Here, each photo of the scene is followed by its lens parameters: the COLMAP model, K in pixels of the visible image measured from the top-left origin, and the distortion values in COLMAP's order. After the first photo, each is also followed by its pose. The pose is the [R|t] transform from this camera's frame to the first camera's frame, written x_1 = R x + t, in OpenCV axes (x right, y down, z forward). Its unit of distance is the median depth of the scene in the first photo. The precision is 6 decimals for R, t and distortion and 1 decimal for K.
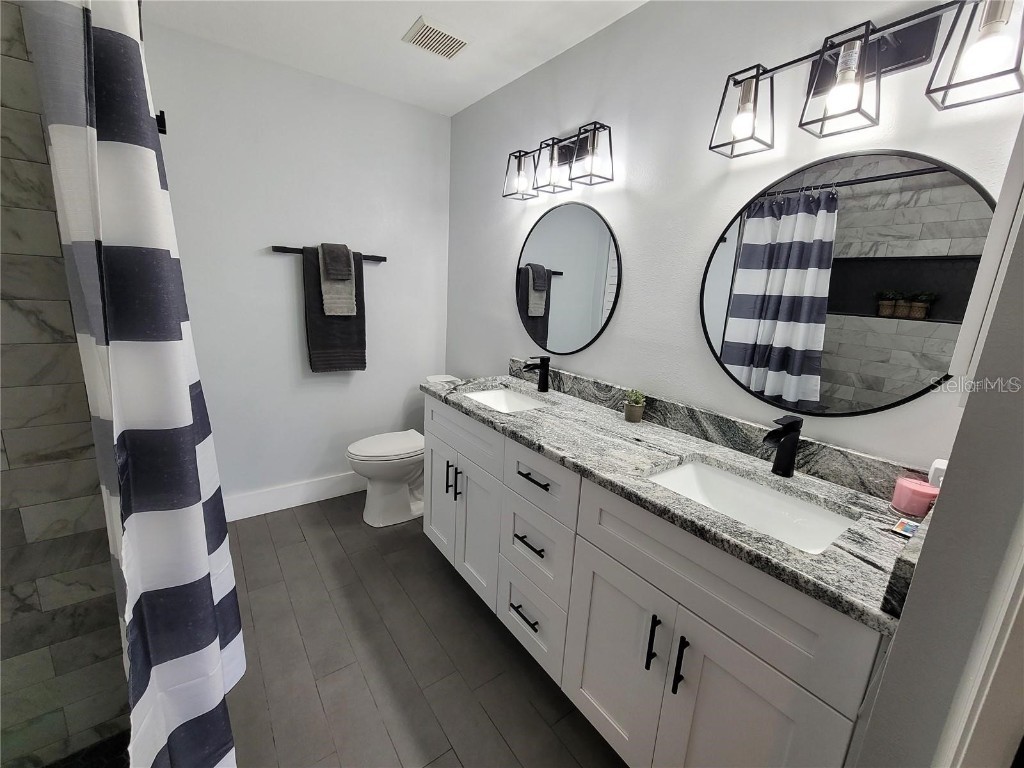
lens RADIAL K [[419.8, 0, 519.5], [0, 419.8, 382.6], [0, 0, 1]] dist [-0.000717, 0.000529]
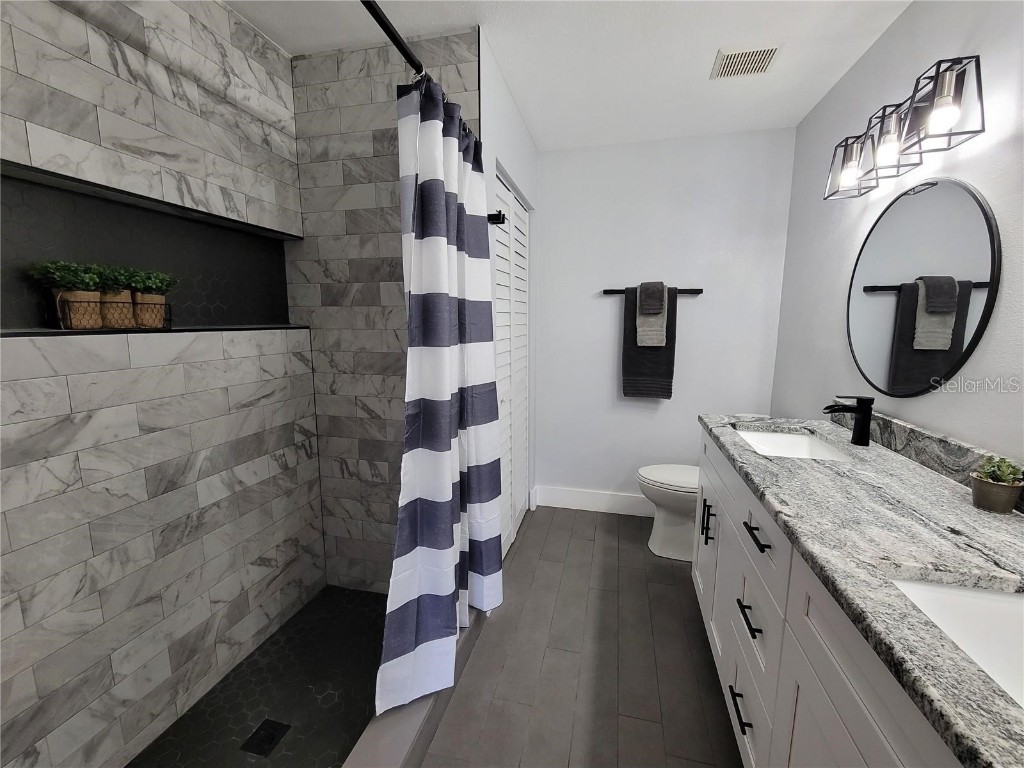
lens RADIAL K [[419.8, 0, 515.3], [0, 419.8, 381.8], [0, 0, 1]] dist [-0.000717, 0.000529]
pose [[0.631736, 0.059216, -0.772919, 0.247362], [-0.136186, 0.990048, -0.035460, 0.021544], [0.763127, 0.127662, 0.633514, 0.070887]]
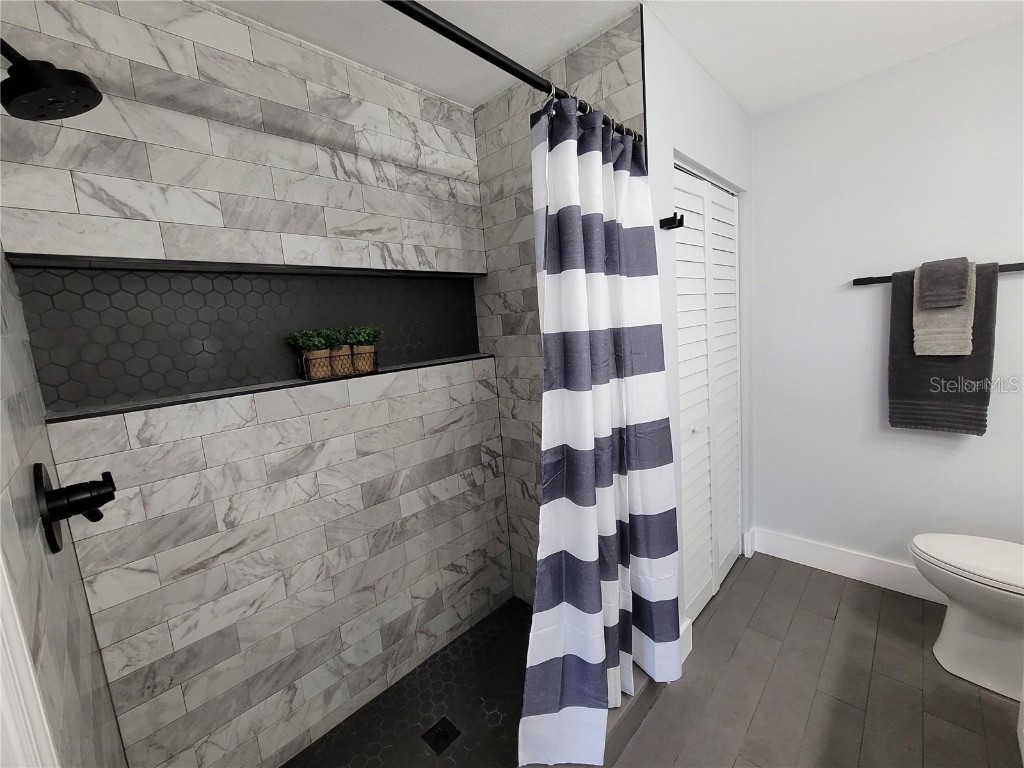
lens RADIAL K [[419.8, 0, 513.0], [0, 419.8, 384.6], [0, 0, 1]] dist [-0.000717, 0.000529]
pose [[0.154308, 0.066921, -0.985754, 0.228580], [-0.128641, 0.990572, 0.047111, -0.061041], [0.979612, 0.119539, 0.161462, 0.198460]]
